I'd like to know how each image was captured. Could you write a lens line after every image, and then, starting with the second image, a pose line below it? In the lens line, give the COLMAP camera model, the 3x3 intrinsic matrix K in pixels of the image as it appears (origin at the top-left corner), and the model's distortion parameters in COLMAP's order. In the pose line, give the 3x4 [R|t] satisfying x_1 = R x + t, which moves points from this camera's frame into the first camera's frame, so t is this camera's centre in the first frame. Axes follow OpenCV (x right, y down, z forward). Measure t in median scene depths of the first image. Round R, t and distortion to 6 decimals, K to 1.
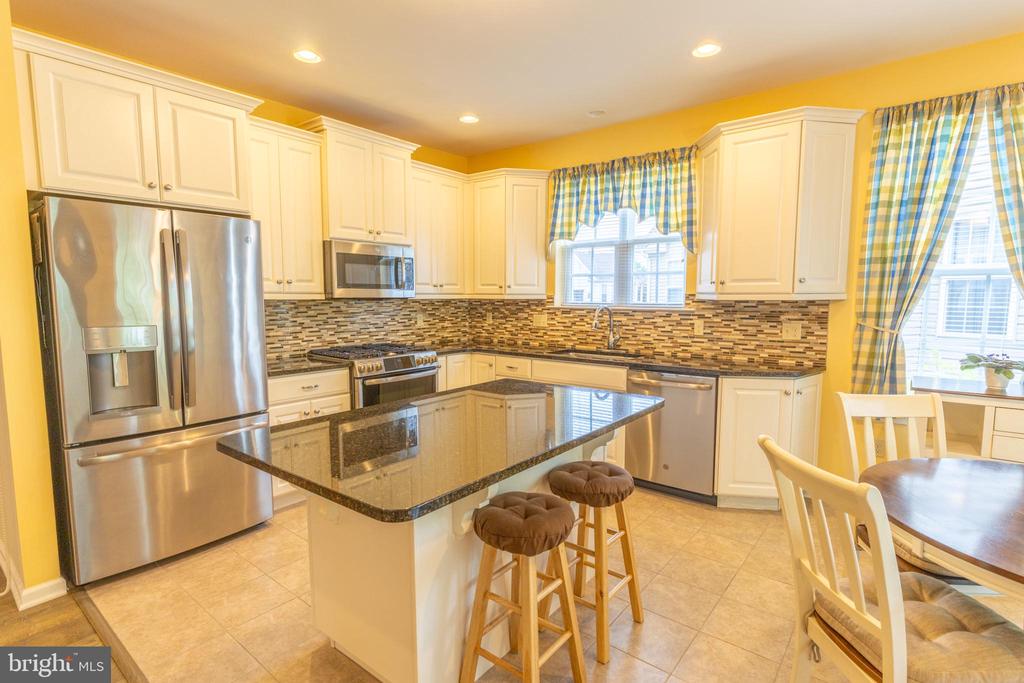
lens RADIAL K [[501.5, 0, 516.7], [0, 501.5, 344.7], [0, 0, 1]] dist [0.000692, -0.000383]
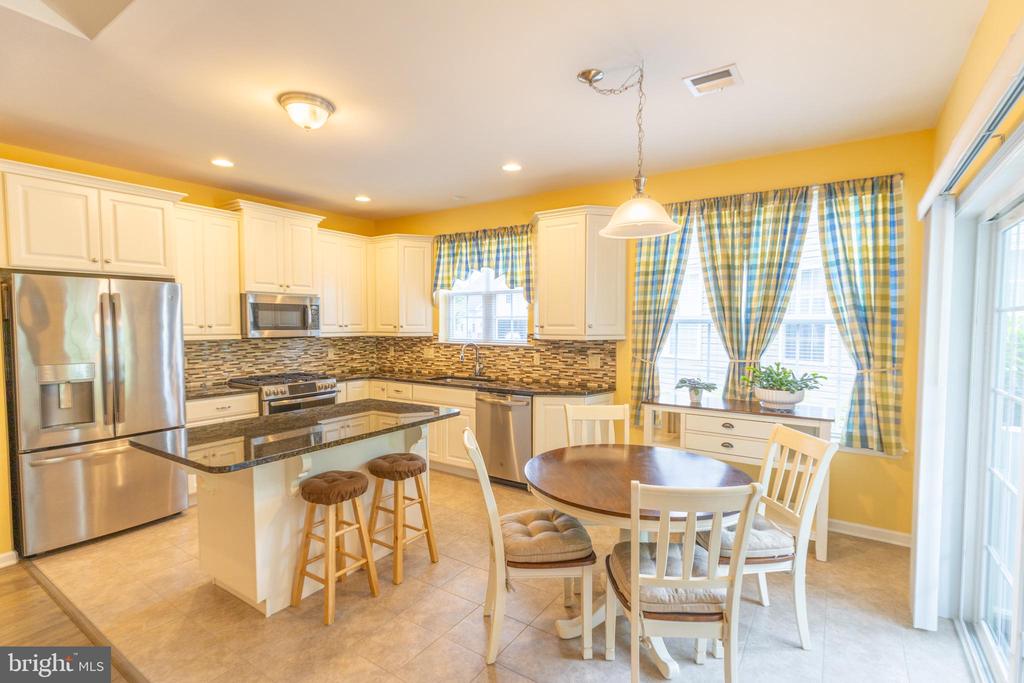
lens RADIAL K [[482.2, 0, 516.9], [0, 482.2, 347.5], [0, 0, 1]] dist [-0.002195, 0.002108]
pose [[0.996873, -0.003754, 0.078937, 0.235074], [0.007438, 0.998894, -0.046427, -0.007618], [-0.078676, 0.046869, 0.995798, -0.290013]]
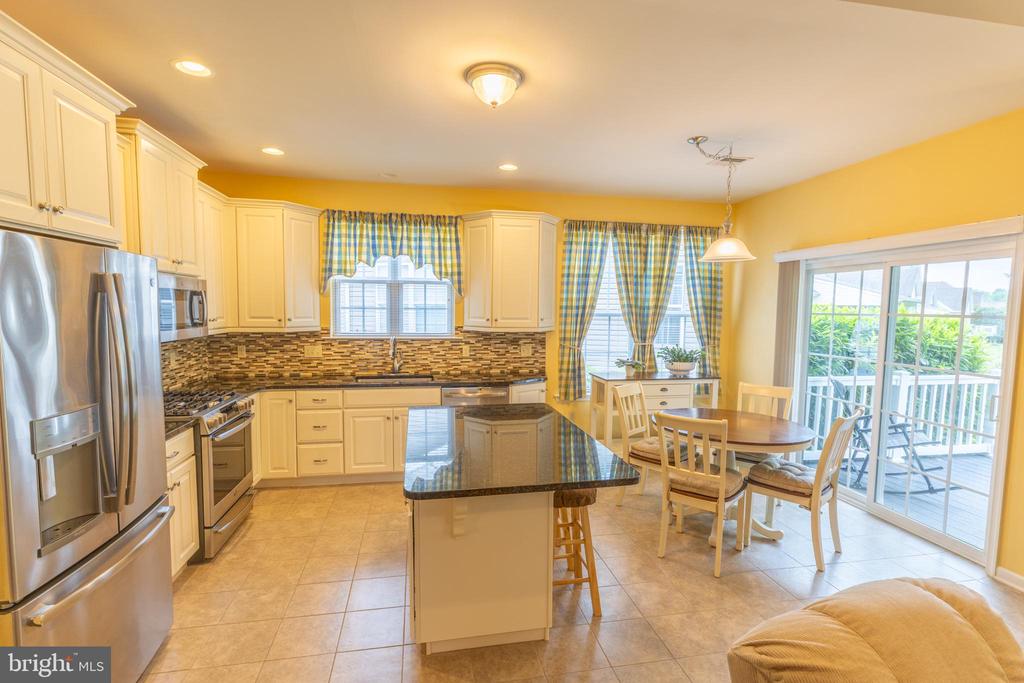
lens RADIAL K [[501.5, 0, 506.1], [0, 501.5, 346.3], [0, 0, 1]] dist [0.000692, -0.000383]
pose [[0.655175, -0.056042, 0.753395, -0.644716], [0.063202, 0.997815, 0.019260, -0.074153], [-0.752828, 0.034997, 0.657286, 0.039328]]
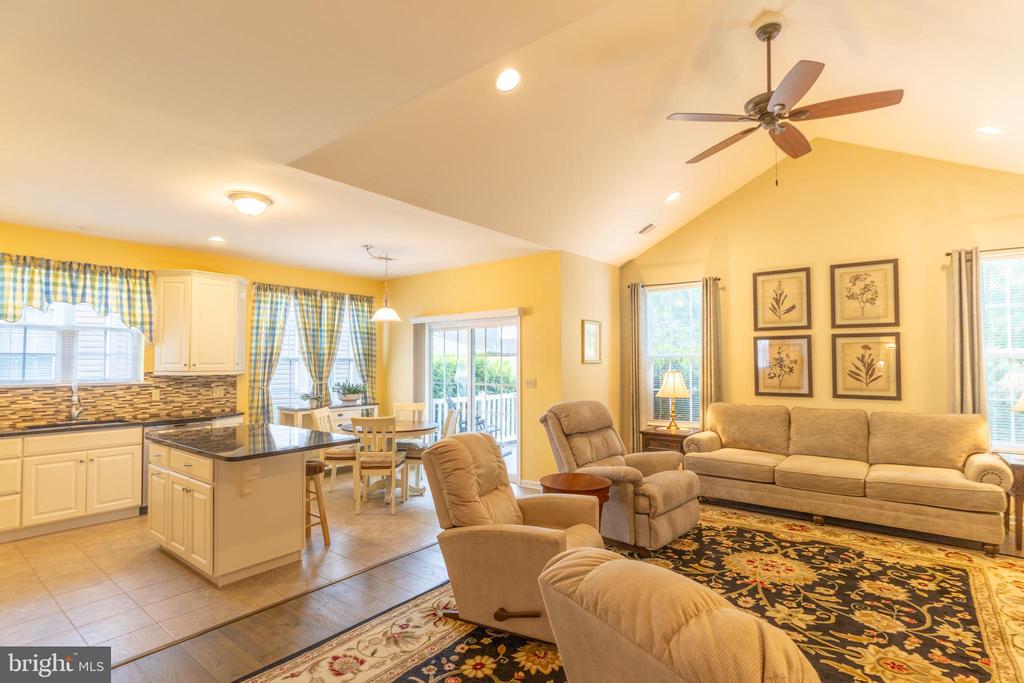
lens RADIAL K [[501.5, 0, 505.6], [0, 501.5, 345.3], [0, 0, 1]] dist [0.000692, -0.000383]
pose [[0.015408, 0.030847, 0.999405, -1.180376], [0.098527, 0.994613, -0.032218, -0.035277], [-0.995015, 0.098965, 0.012285, -0.029112]]
